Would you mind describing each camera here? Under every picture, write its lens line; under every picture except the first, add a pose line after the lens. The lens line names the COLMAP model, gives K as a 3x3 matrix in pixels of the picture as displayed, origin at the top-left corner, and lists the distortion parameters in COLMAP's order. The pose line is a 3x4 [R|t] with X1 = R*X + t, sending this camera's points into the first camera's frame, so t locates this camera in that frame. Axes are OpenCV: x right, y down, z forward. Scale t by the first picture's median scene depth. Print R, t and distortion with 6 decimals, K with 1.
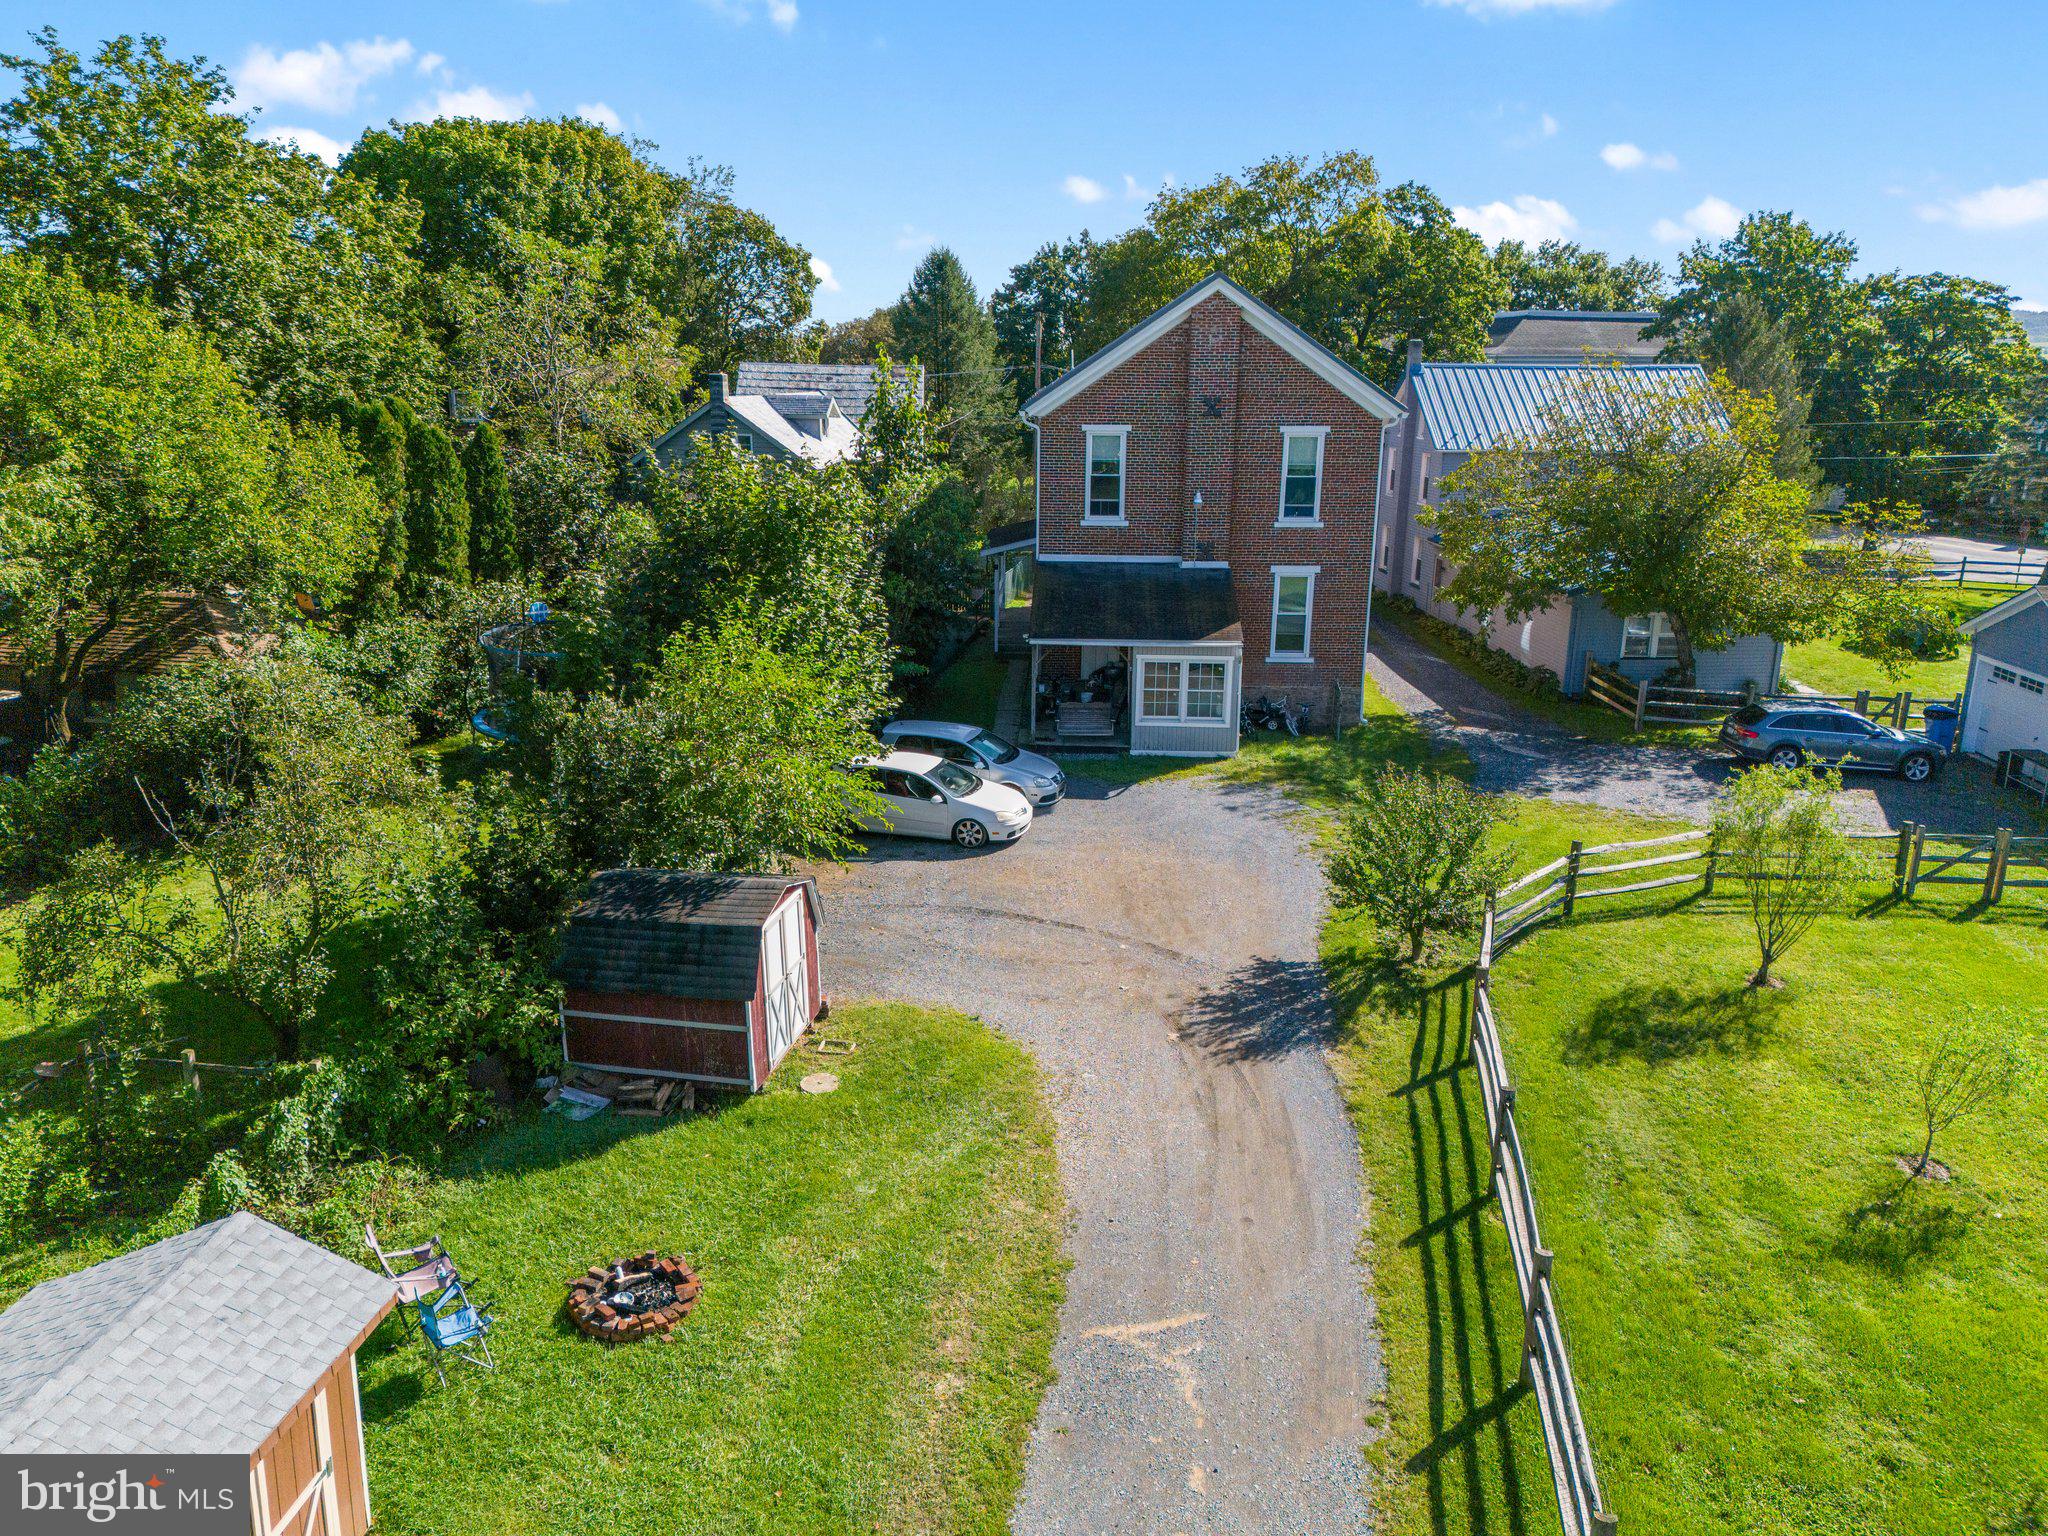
lens RADIAL K [[1512.4, 0, 1024.0], [0, 1512.4, 768.0], [0, 0, 1]] dist [0.073617, -0.114488]
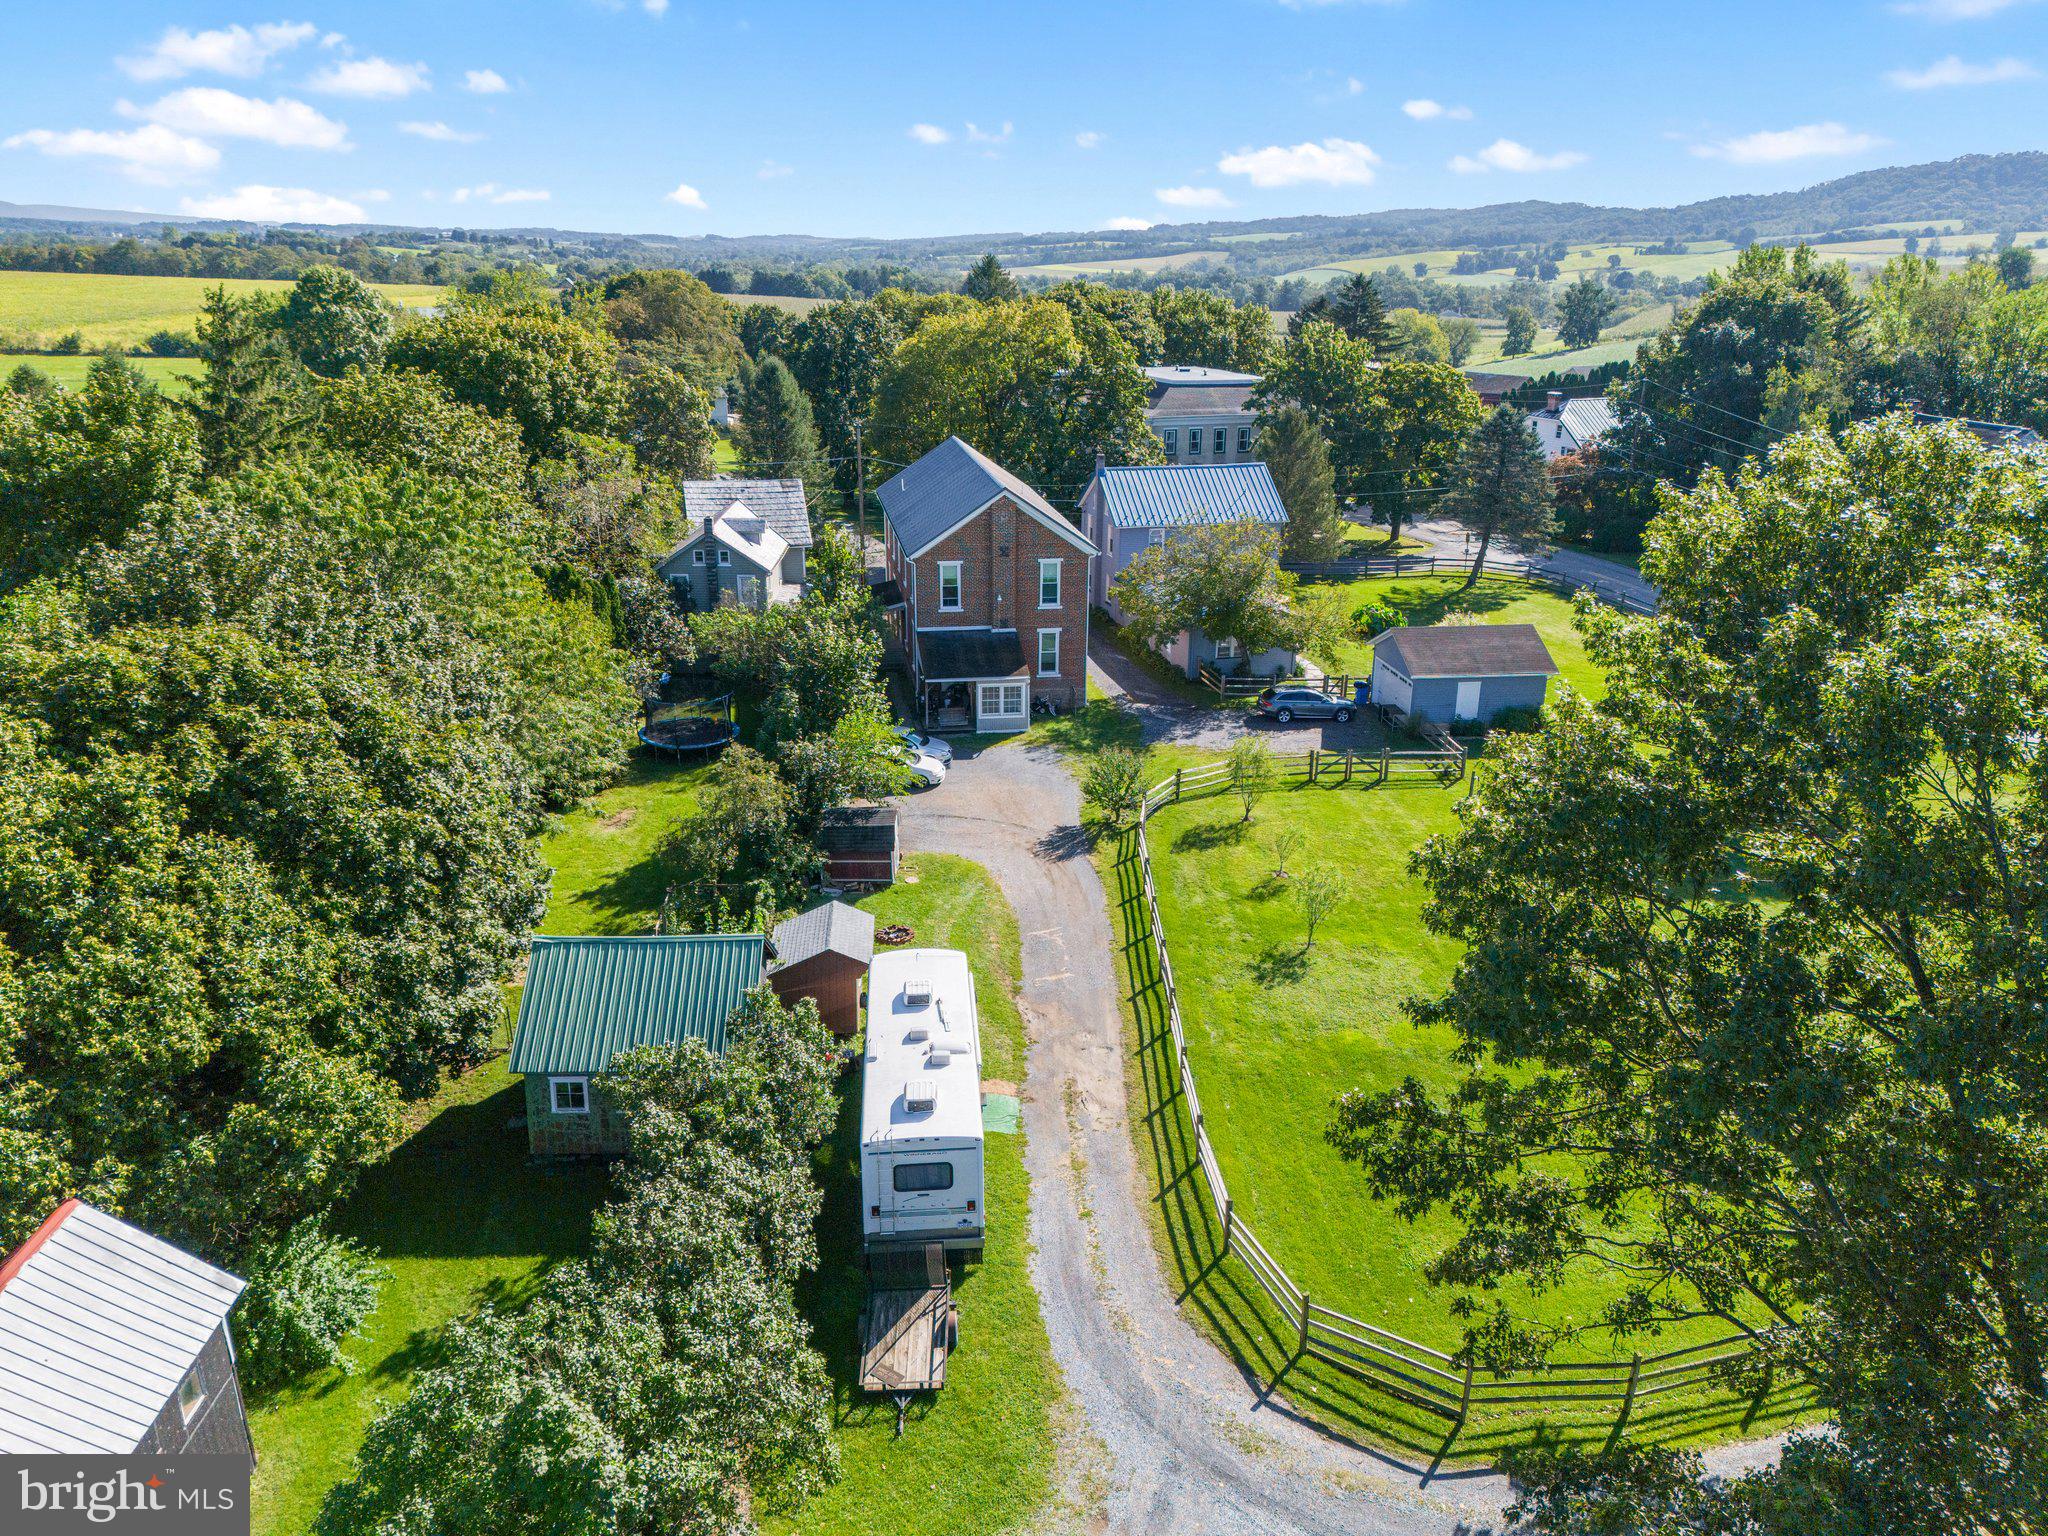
lens RADIAL K [[1437.8, 0, 1024.0], [0, 1437.8, 768.0], [0, 0, 1]] dist [-0.001780, -0.000360]
pose [[0.980758, -0.068095, 0.182969, -0.280898], [0.056061, 0.995959, 0.070161, -0.119250], [-0.187008, -0.058553, 0.980612, -1.126248]]
